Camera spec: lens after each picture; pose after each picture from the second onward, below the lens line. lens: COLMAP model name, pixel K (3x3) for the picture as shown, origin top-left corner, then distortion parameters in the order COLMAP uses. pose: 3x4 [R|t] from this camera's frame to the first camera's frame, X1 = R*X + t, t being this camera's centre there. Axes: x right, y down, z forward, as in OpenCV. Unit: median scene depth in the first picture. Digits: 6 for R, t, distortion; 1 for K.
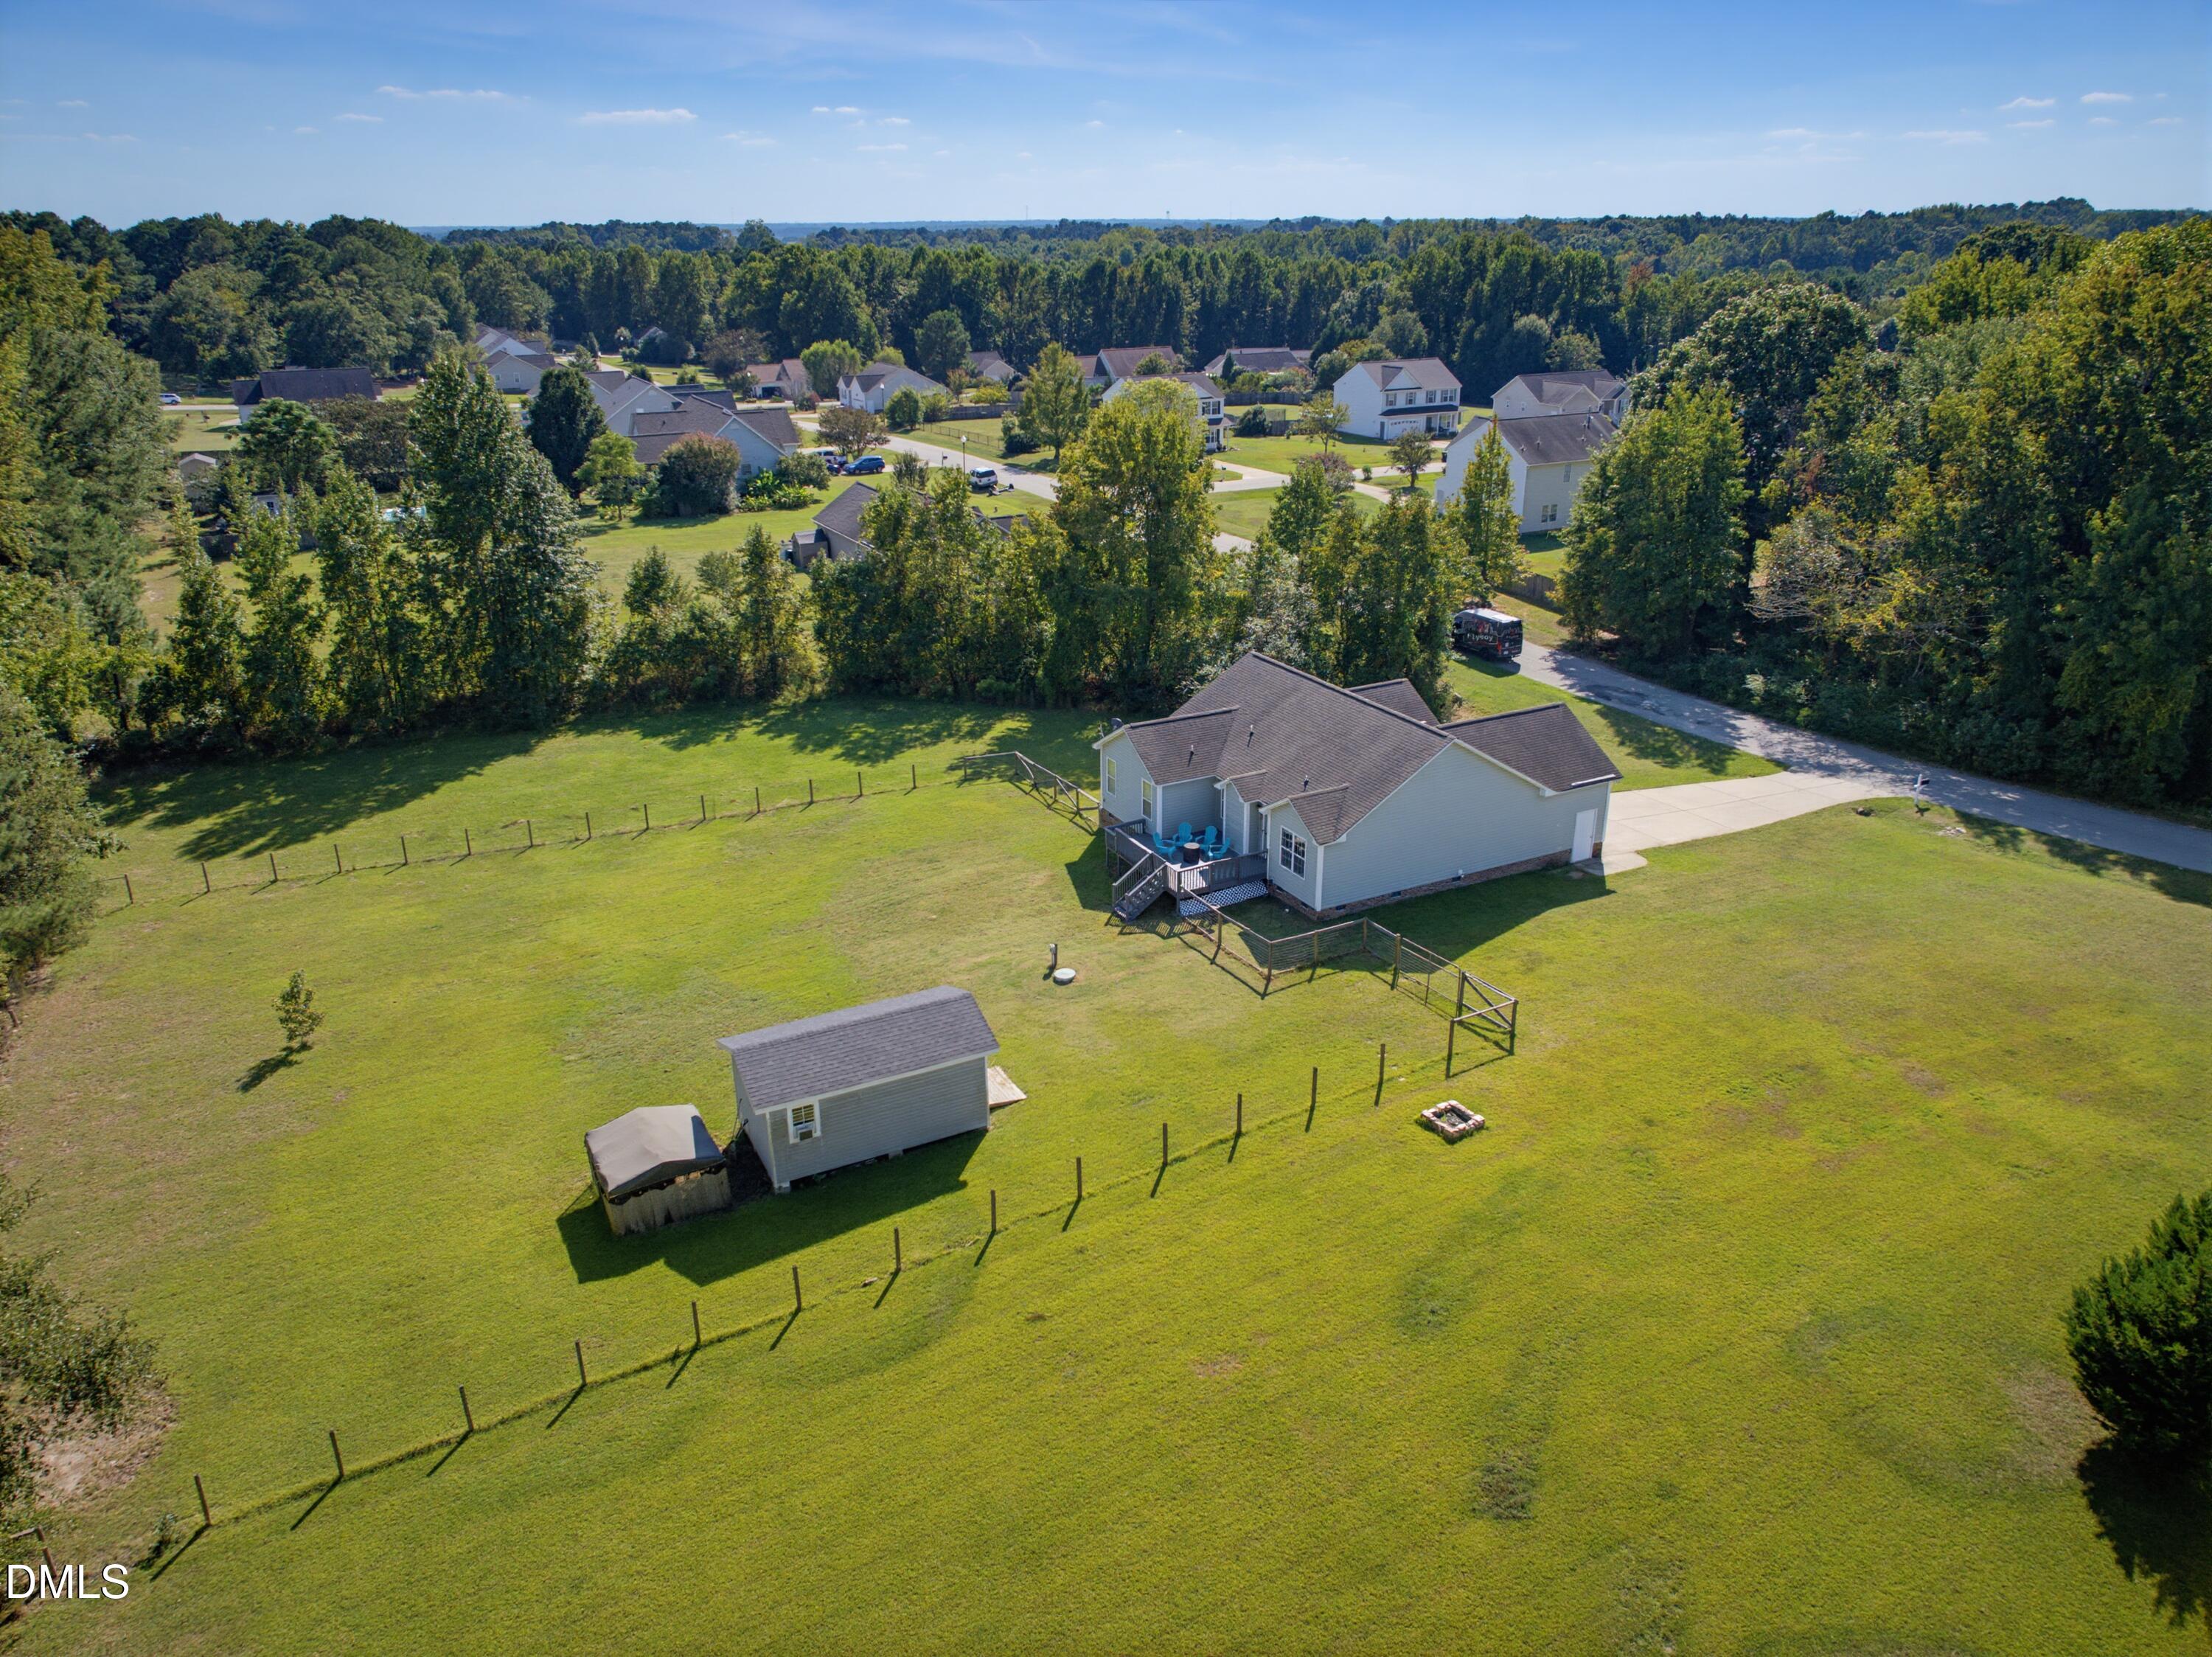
lens RADIAL K [[1516.8, 0, 1109.7], [0, 1516.8, 823.2], [0, 0, 1]] dist [-0.002295, -0.003297]
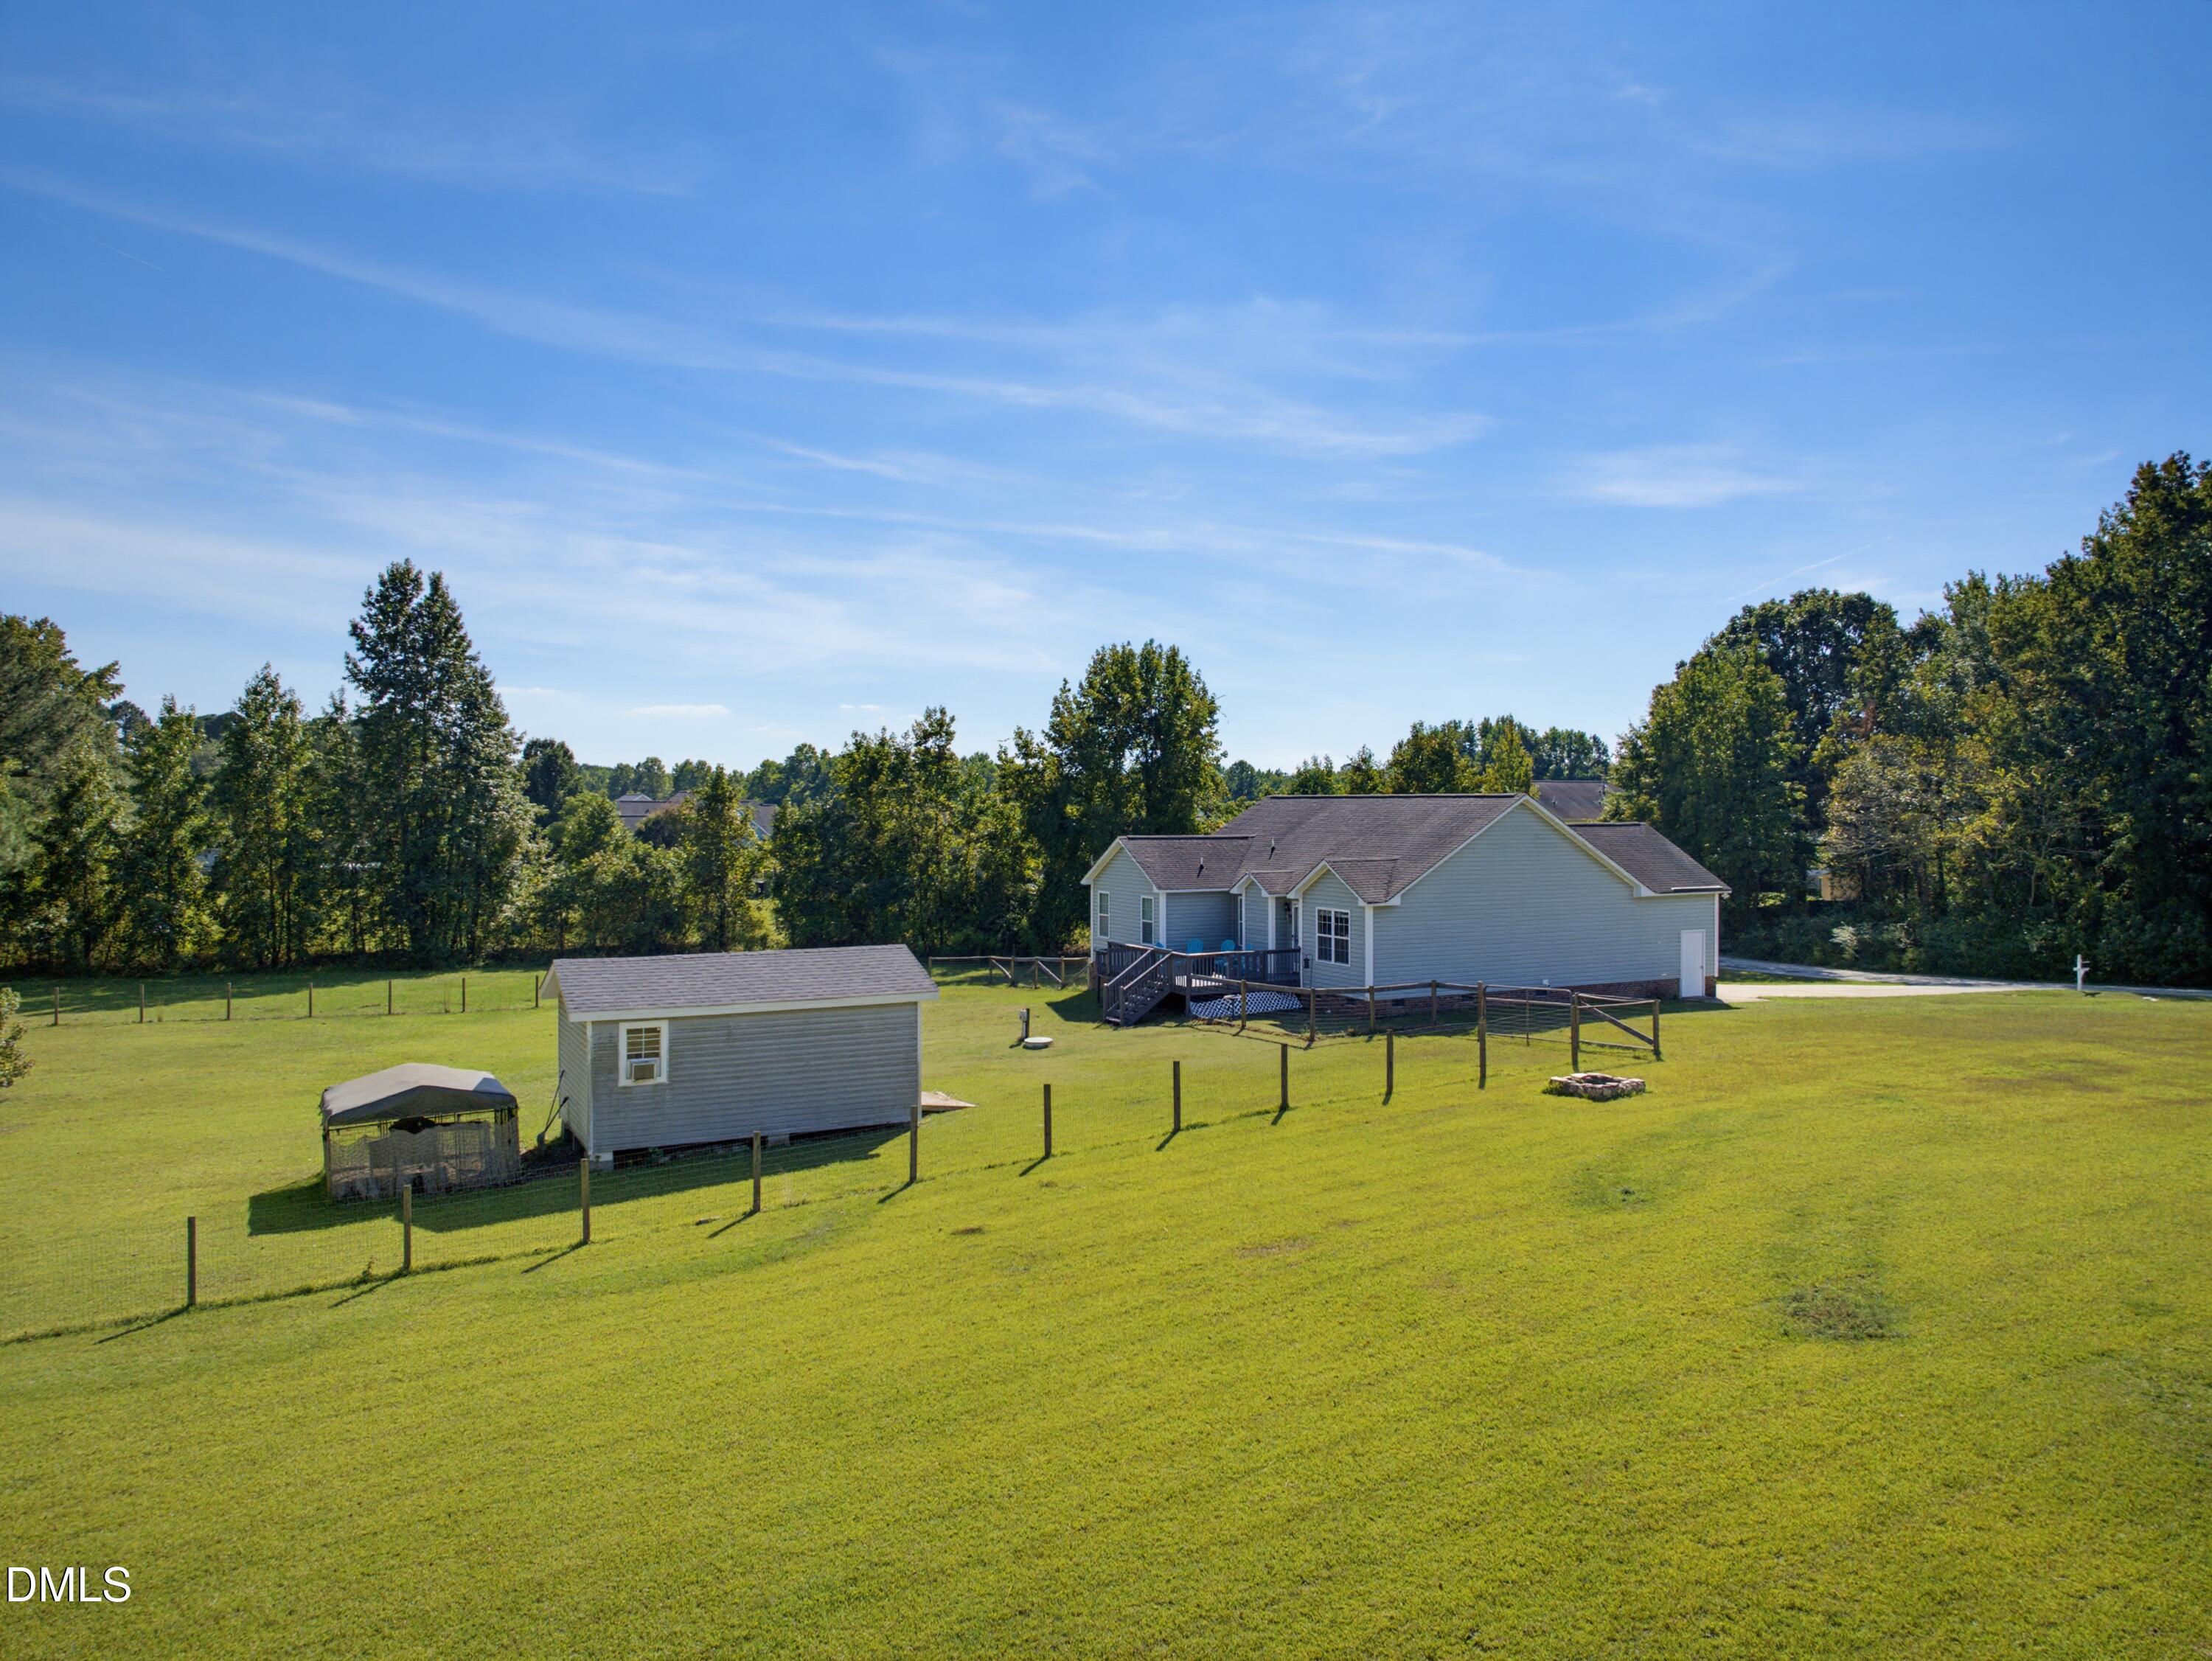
lens RADIAL K [[1516.6, 0, 1106.1], [0, 1516.6, 850.1], [0, 0, 1]] dist [-0.002295, -0.003297]
pose [[0.999984, 0.005026, -0.002419, 0.003458], [-0.005561, 0.932153, -0.362021, 0.198820], [0.000436, 0.362029, 0.932167, 0.187229]]
